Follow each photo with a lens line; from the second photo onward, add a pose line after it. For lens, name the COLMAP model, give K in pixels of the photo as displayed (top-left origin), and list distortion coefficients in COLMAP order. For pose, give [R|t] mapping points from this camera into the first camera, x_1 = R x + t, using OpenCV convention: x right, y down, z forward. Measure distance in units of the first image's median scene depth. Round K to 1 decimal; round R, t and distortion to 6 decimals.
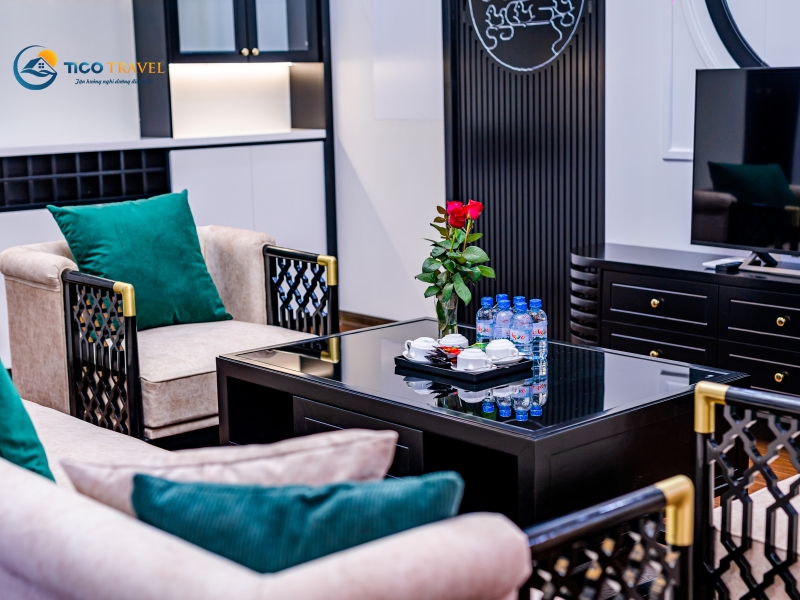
lens RADIAL K [[1294.5, 0, 400.0], [0, 1294.5, 300.0], [0, 0, 1]] dist [0.047618, 0.071812]
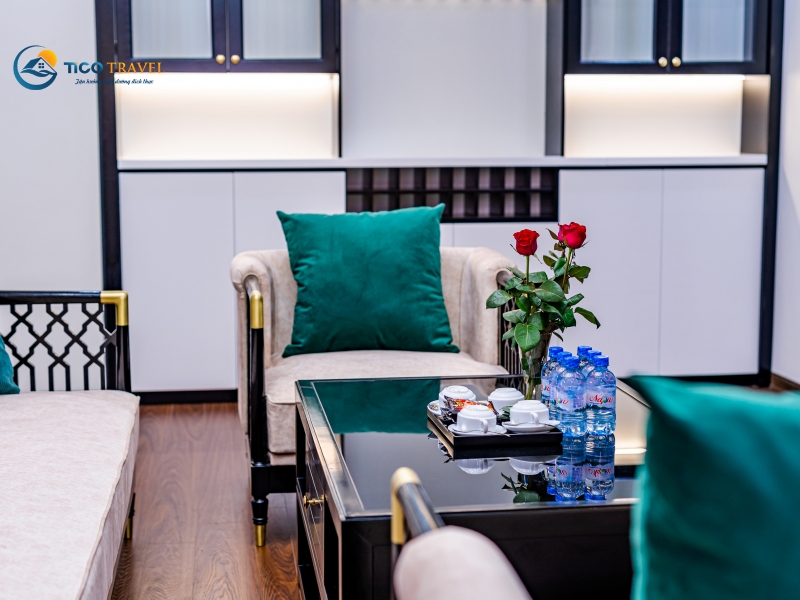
lens RADIAL K [[1351.0, 0, 400.0], [0, 1351.0, 300.0], [0, 0, 1]] dist [-0.000125, 0.083449]
pose [[0.823641, 0.090723, -0.559808, 0.267138], [-0.111197, 0.993795, -0.002547, -0.010650], [0.556103, 0.064347, 0.828619, 0.165221]]
